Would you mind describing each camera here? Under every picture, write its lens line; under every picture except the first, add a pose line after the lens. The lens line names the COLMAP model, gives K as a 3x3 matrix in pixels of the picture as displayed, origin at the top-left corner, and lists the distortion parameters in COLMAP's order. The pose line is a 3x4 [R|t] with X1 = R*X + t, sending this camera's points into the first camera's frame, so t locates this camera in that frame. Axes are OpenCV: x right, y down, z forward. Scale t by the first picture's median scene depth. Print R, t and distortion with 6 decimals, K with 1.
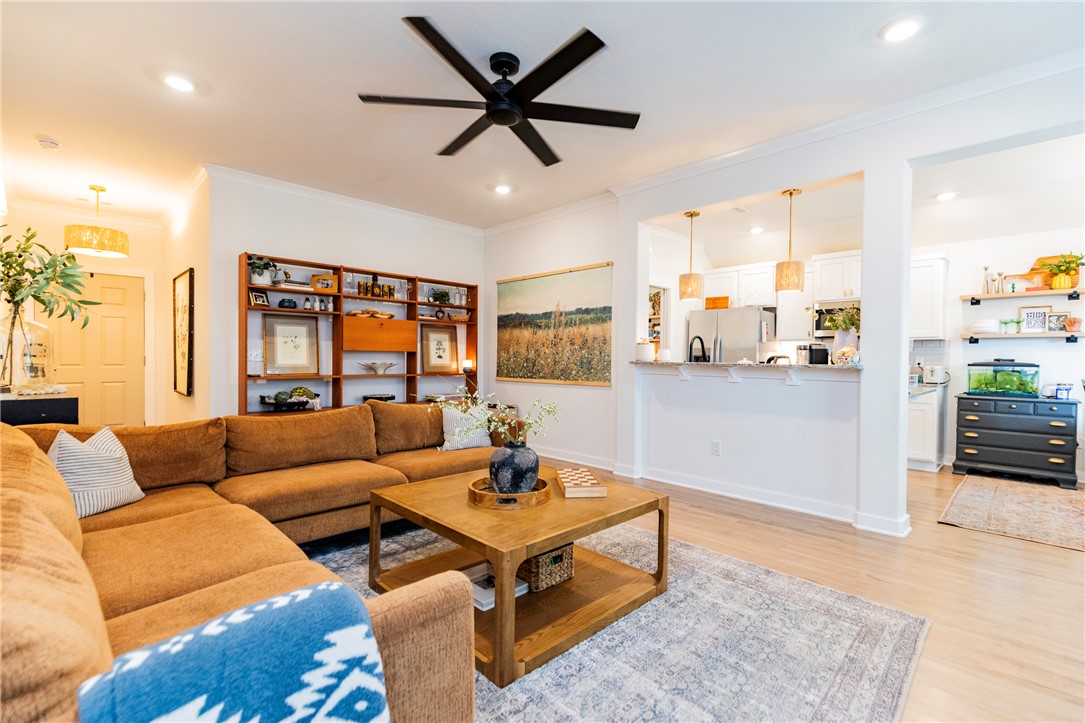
lens RADIAL K [[488.5, 0, 549.6], [0, 488.5, 364.0], [0, 0, 1]] dist [0.007313, -0.001305]
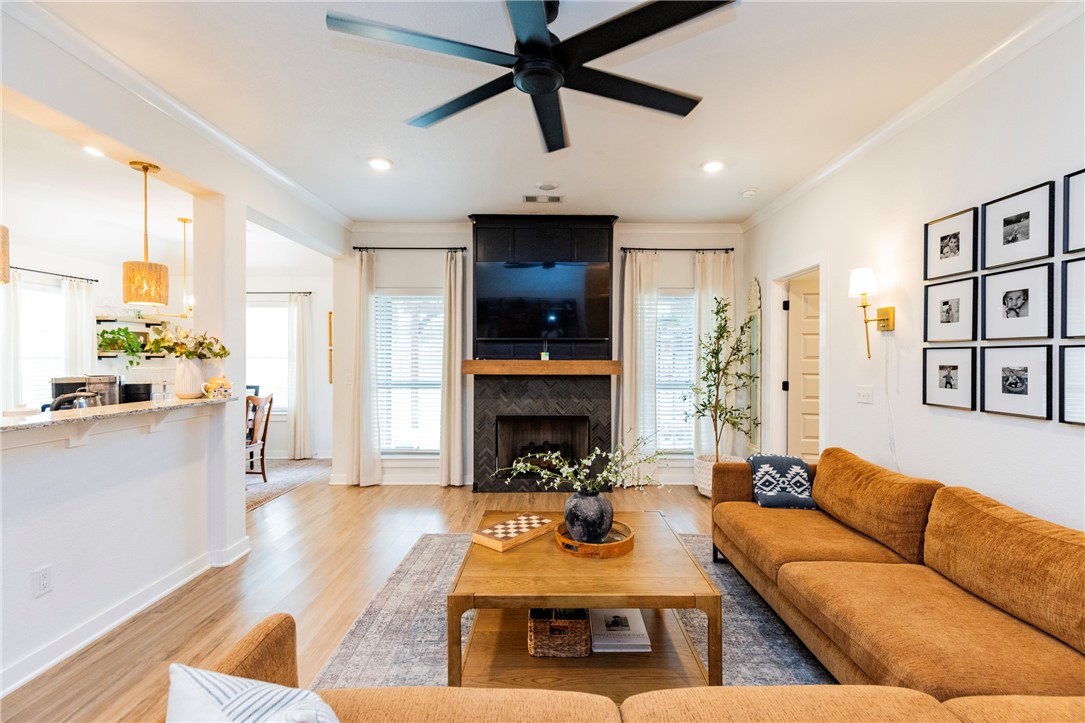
lens RADIAL K [[494.2, 0, 556.1], [0, 494.2, 360.0], [0, 0, 1]] dist [0.007132, -0.002095]
pose [[-0.712191, -0.017409, 0.701770, -0.356721], [-0.000935, 0.999715, 0.023852, -0.064919], [-0.701985, 0.016331, -0.712004, 0.861491]]
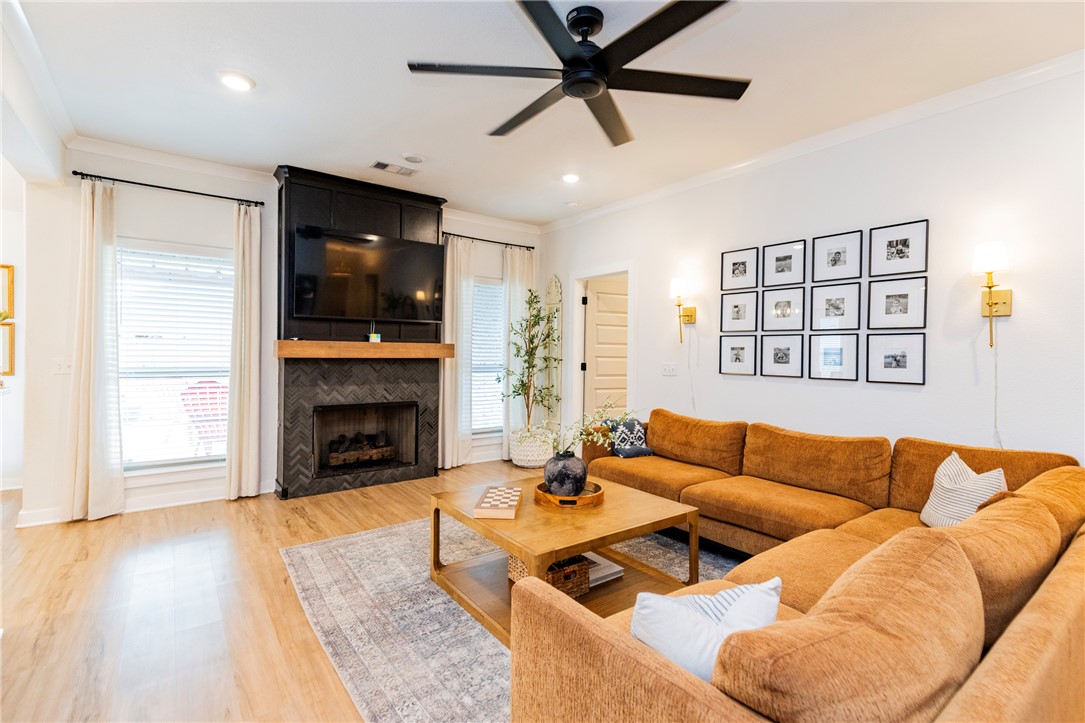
lens RADIAL K [[494.2, 0, 559.8], [0, 494.2, 360.0], [0, 0, 1]] dist [0.007132, -0.002095]
pose [[-0.990546, -0.026740, 0.134548, -0.099892], [-0.022511, 0.999207, 0.032852, -0.045793], [-0.135319, 0.029512, -0.990362, 1.038848]]
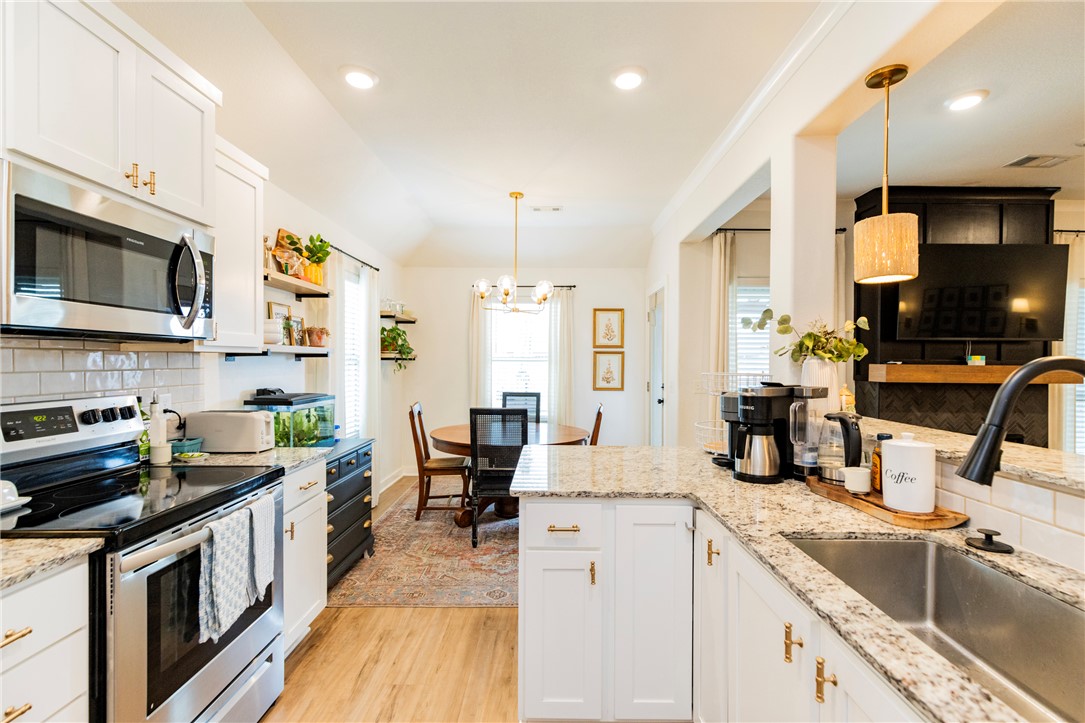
lens RADIAL K [[494.2, 0, 551.5], [0, 494.2, 363.8], [0, 0, 1]] dist [0.007132, -0.002095]
pose [[-0.706930, -0.020647, 0.706982, 0.294338], [-0.005916, 0.999711, 0.023280, -0.058137], [-0.707259, 0.012275, -0.706848, 1.243663]]
